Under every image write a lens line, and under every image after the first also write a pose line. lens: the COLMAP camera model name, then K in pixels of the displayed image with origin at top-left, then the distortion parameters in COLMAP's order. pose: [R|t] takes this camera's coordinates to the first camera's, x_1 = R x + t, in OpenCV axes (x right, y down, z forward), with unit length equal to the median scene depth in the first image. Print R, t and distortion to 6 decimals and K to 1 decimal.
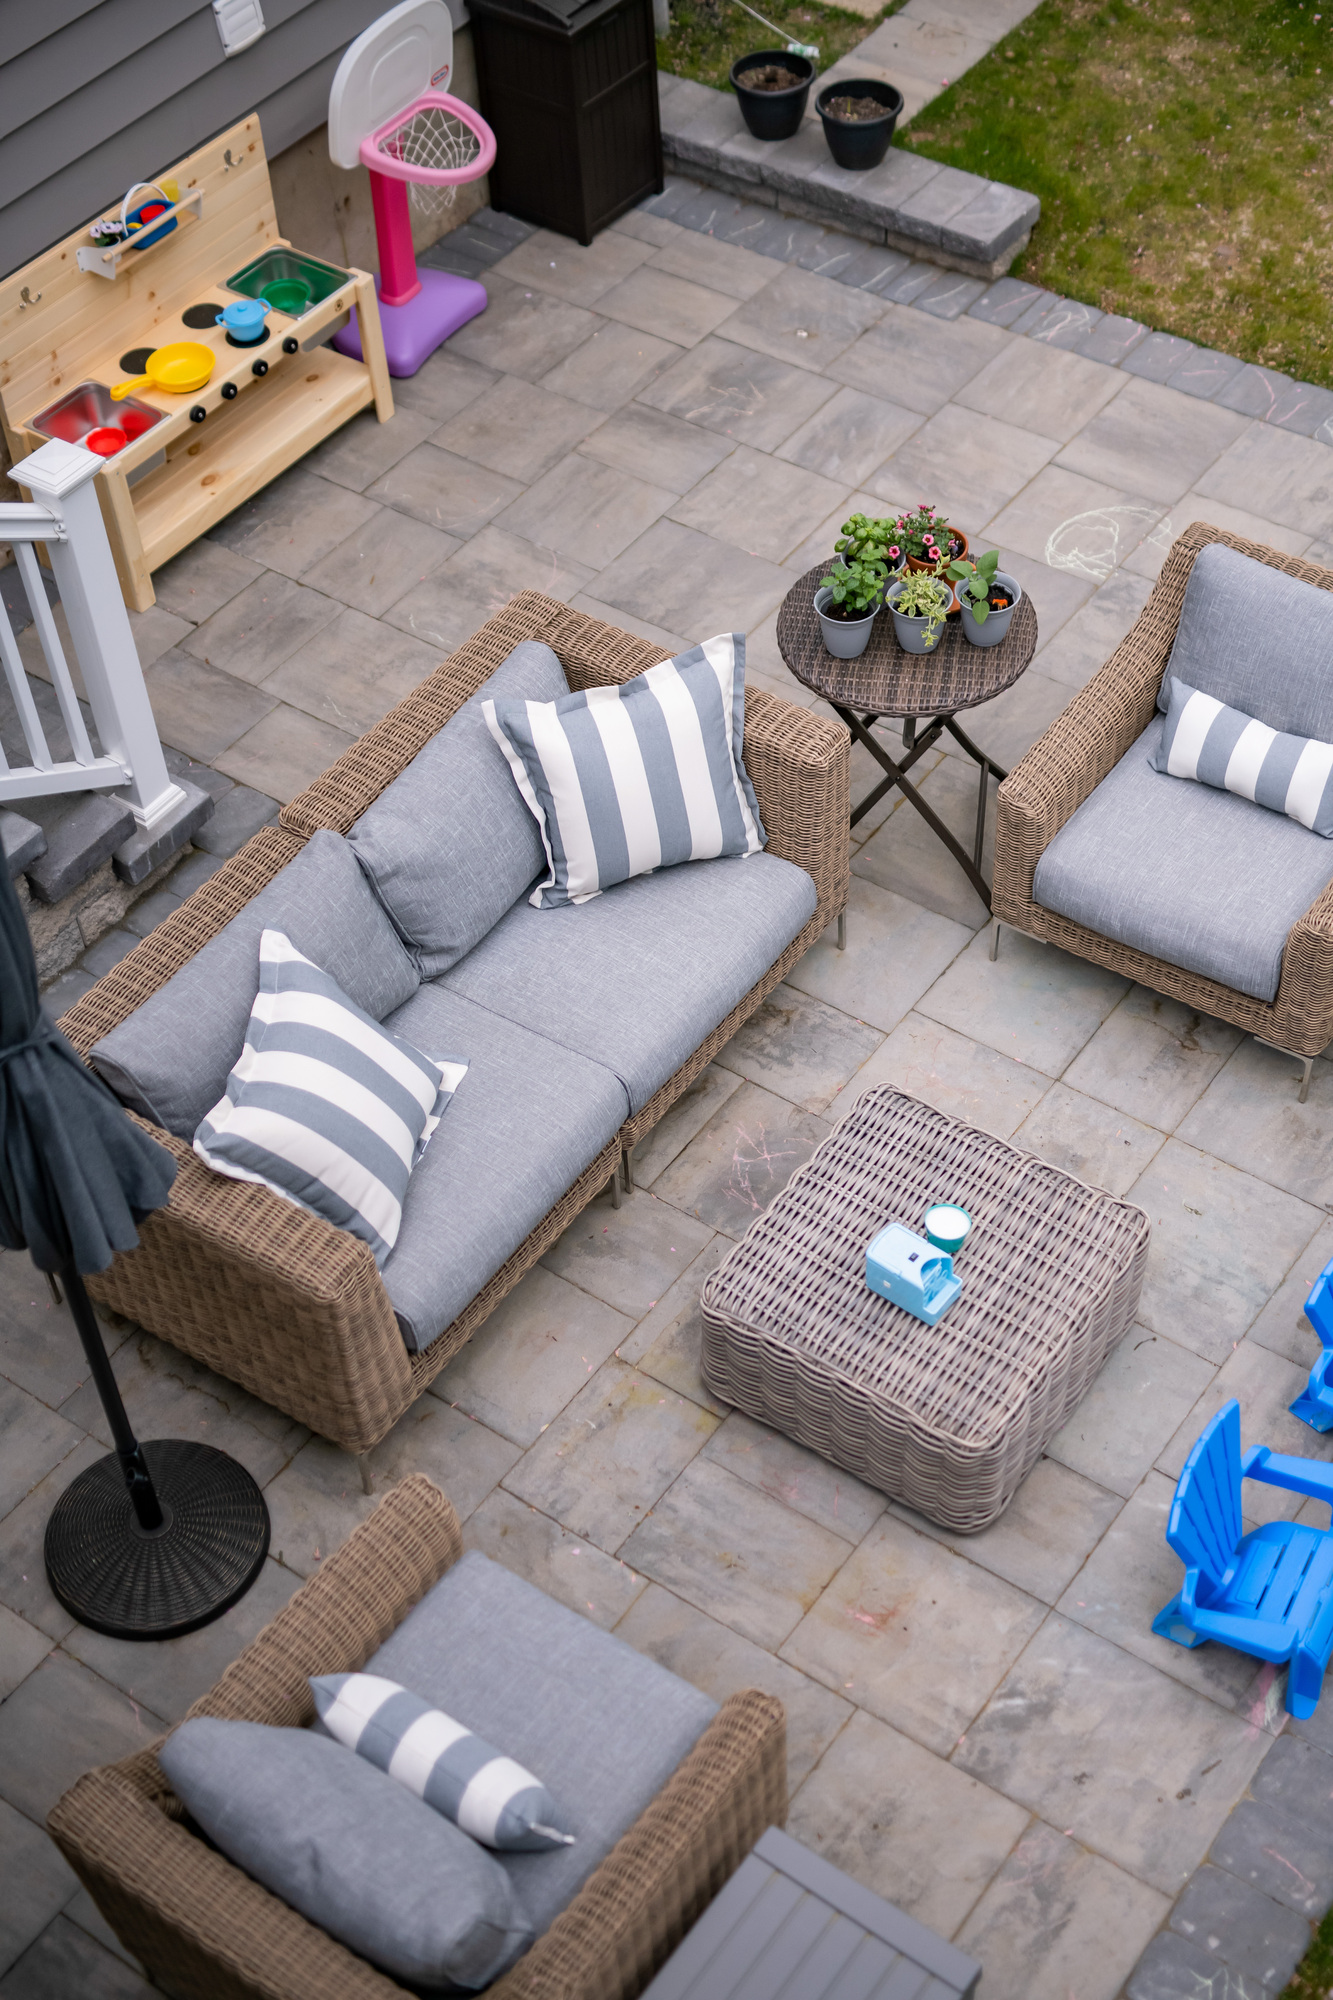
lens RADIAL K [[2792.1, 0, 666.5], [0, 2792.1, 1000.0], [0, 0, 1]] dist [-0.007136, 0.099809]
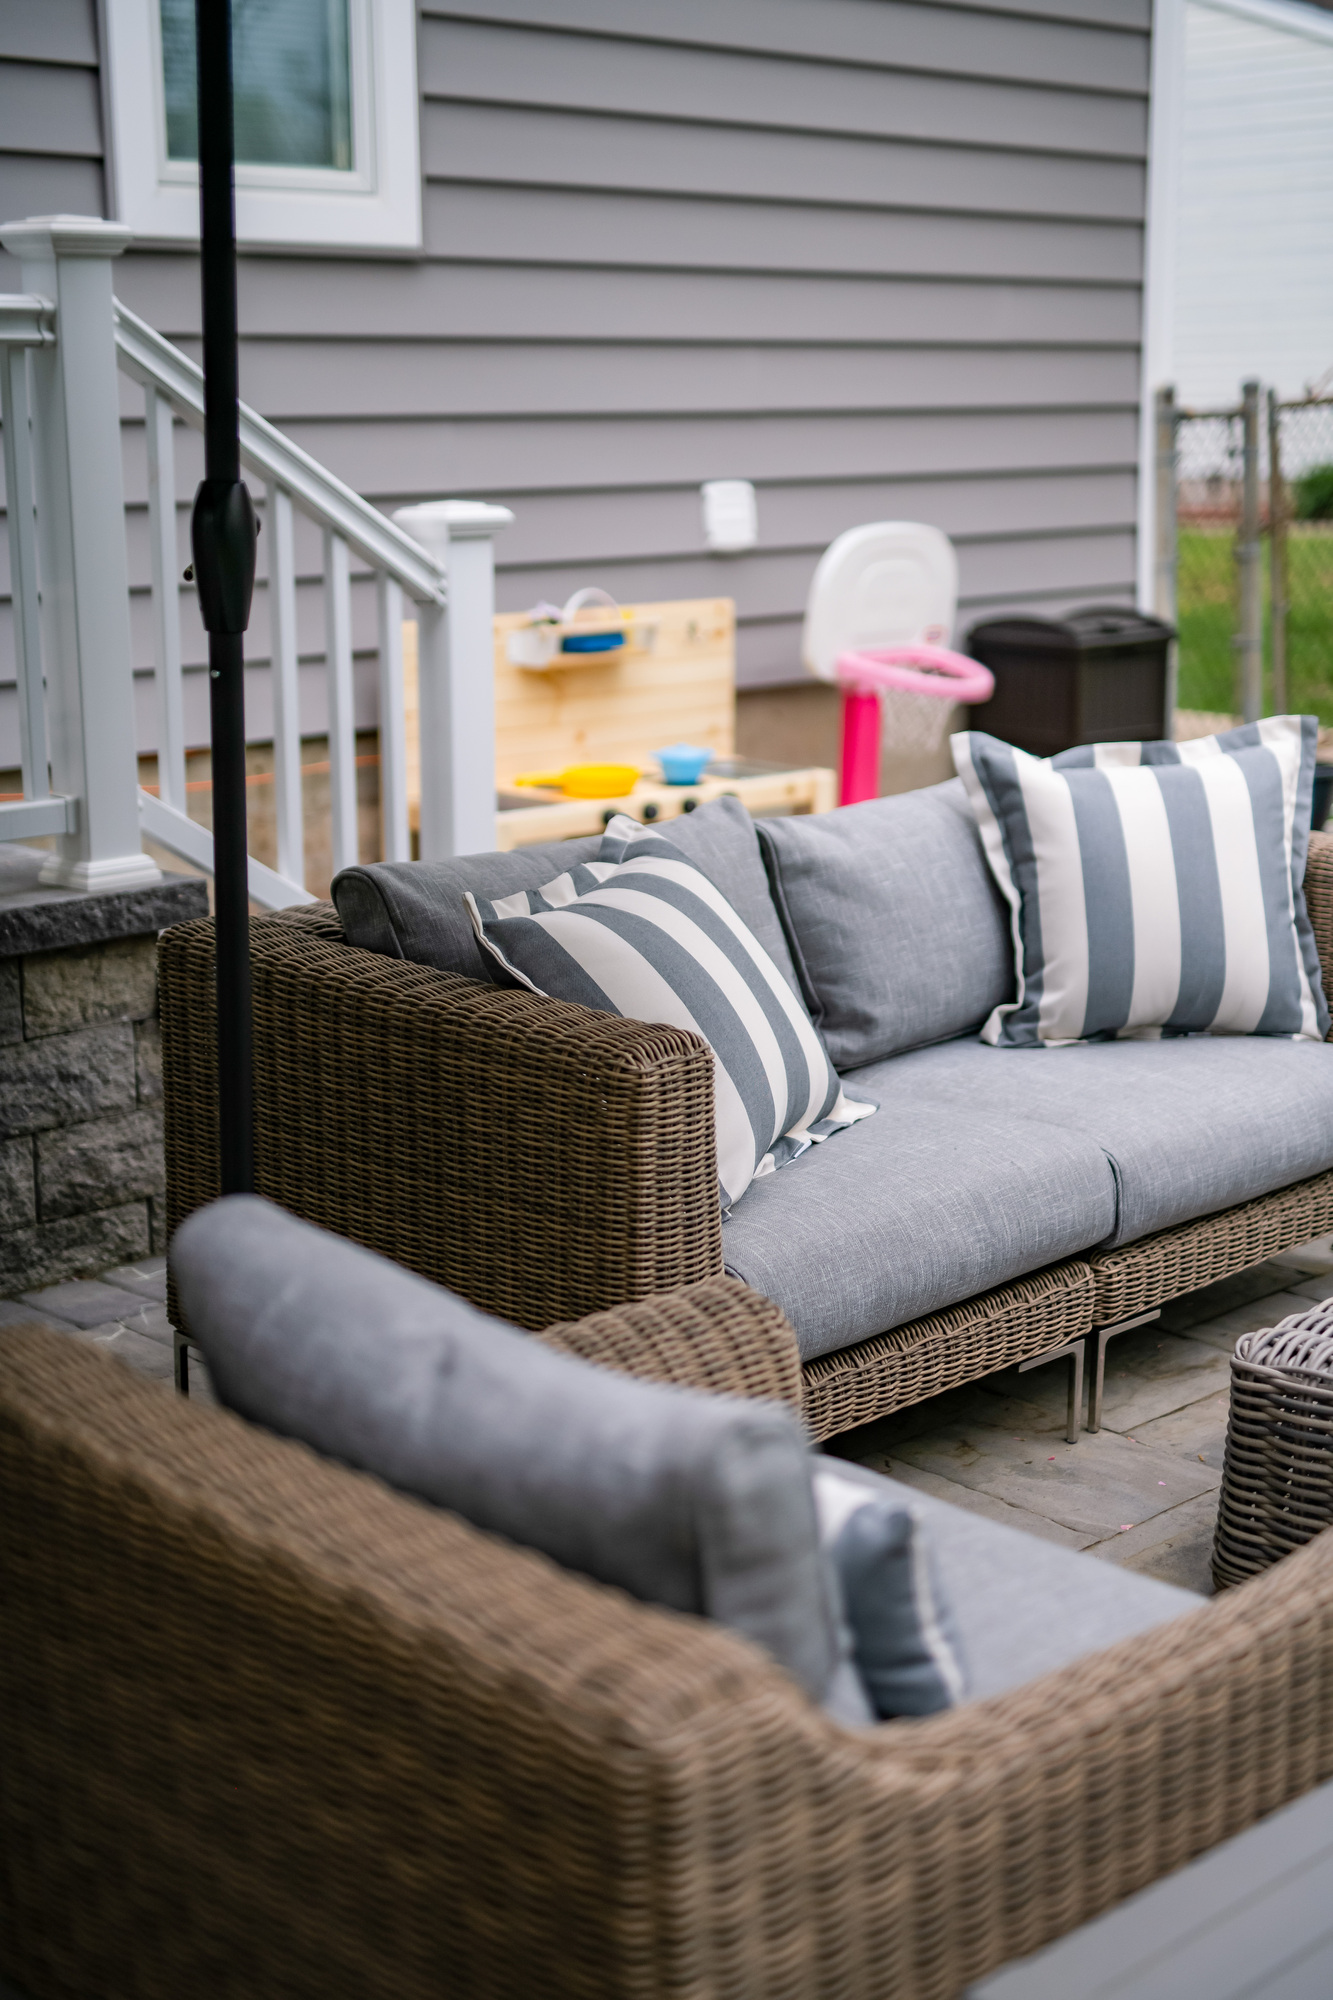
lens RADIAL K [[2792.1, 0, 666.5], [0, 2792.1, 1000.0], [0, 0, 1]] dist [-0.007136, 0.099809]
pose [[0.983213, 0.091563, -0.157822, -0.018141], [-0.165224, 0.813771, -0.557205, 0.372214], [0.077412, 0.573927, 0.815239, 0.440018]]
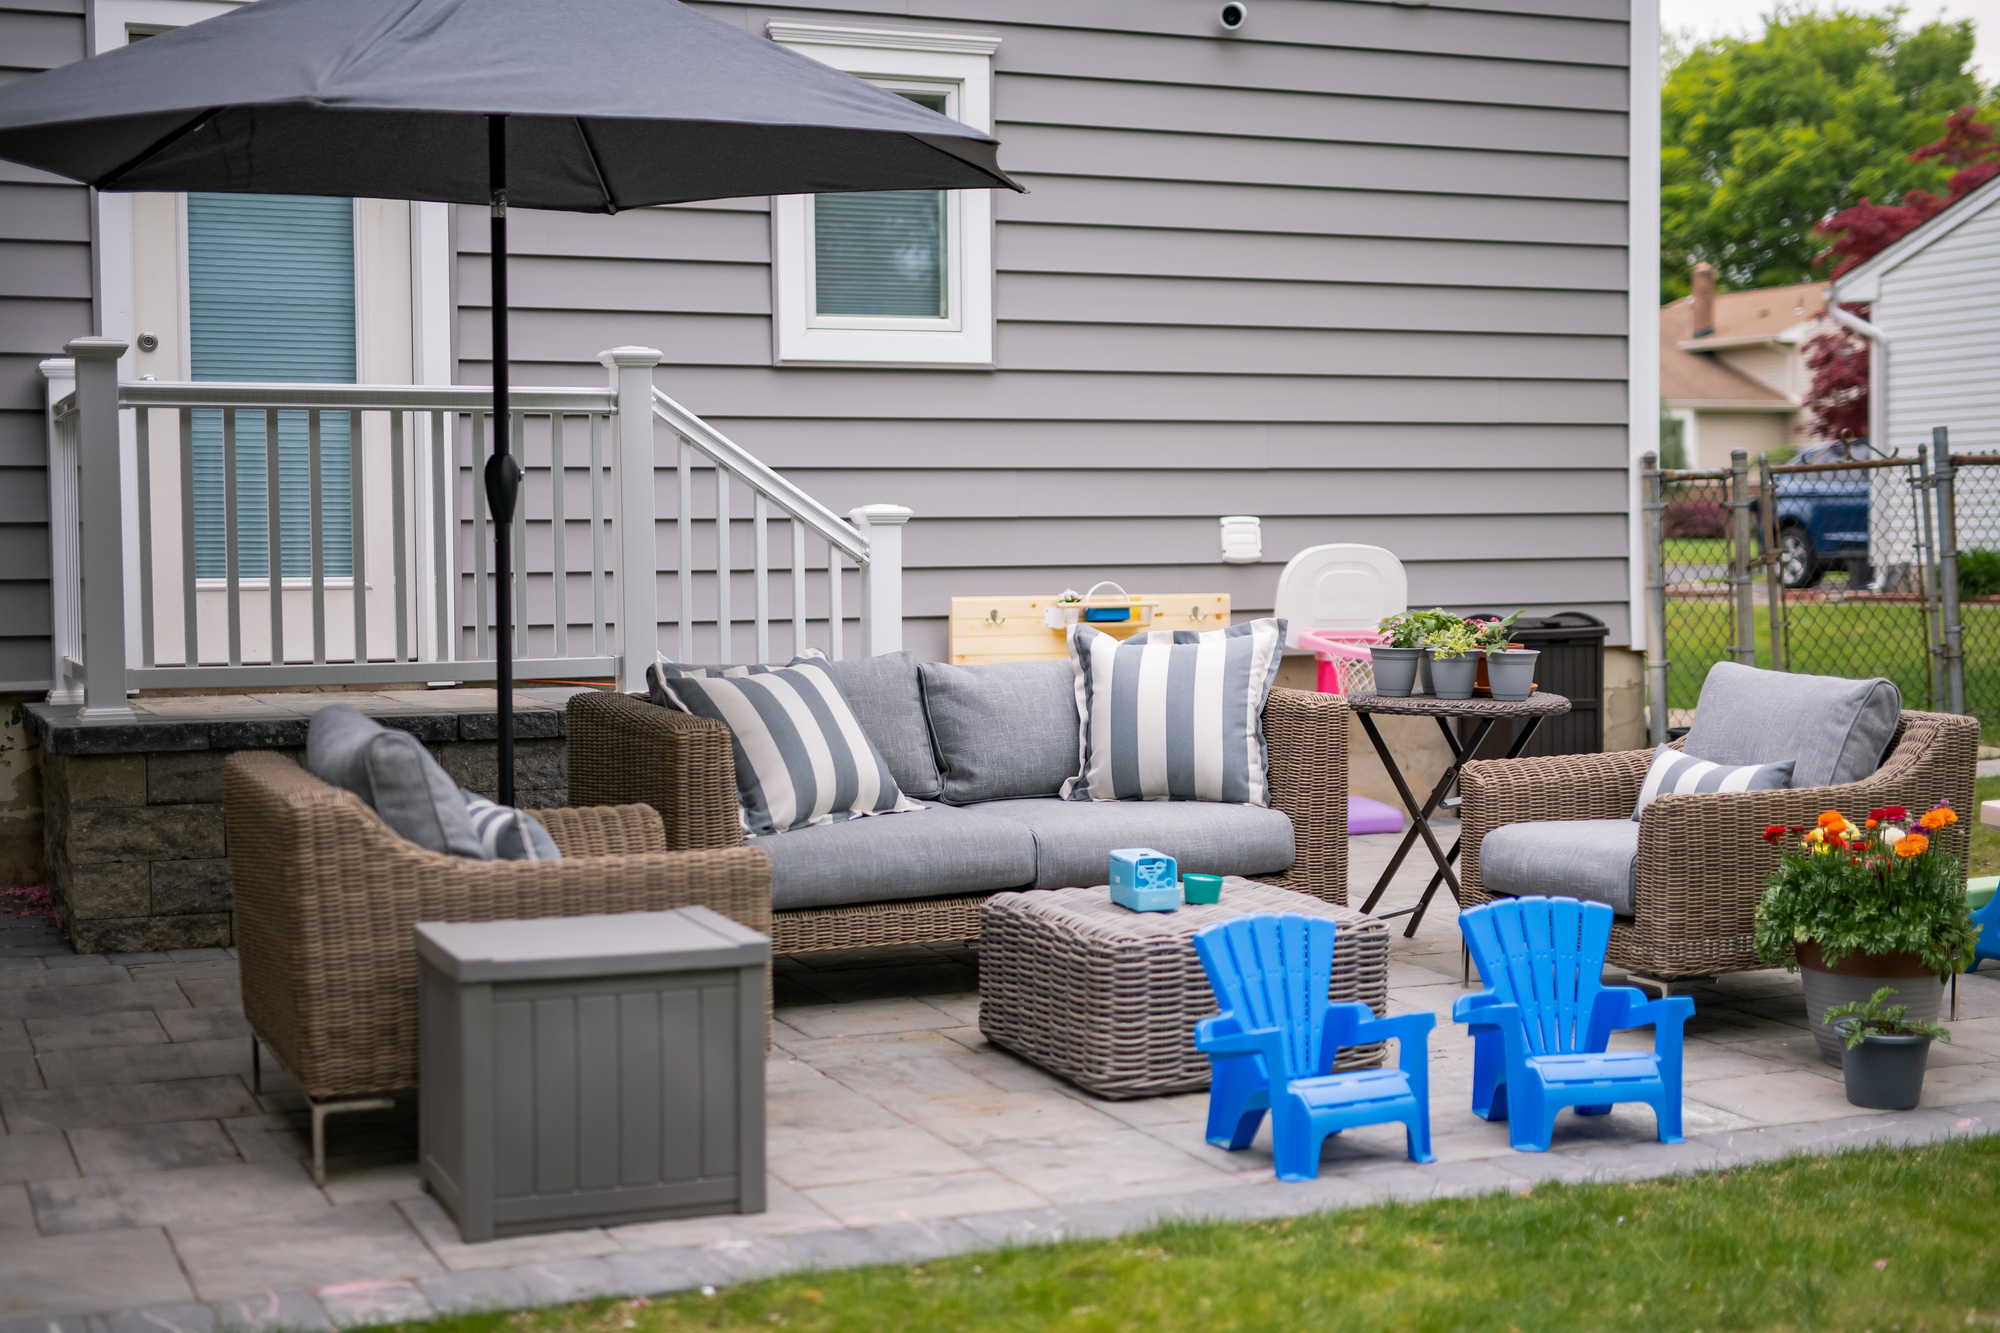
lens RADIAL K [[2792.1, 0, 1000.0], [0, 2792.1, 666.5], [0, 0, 1]] dist [-0.007136, 0.099809]
pose [[0.856651, 0.078377, -0.509908, 0.553963], [-0.408428, 0.706871, -0.577512, 0.650417], [0.315176, 0.702987, 0.637553, 0.201694]]
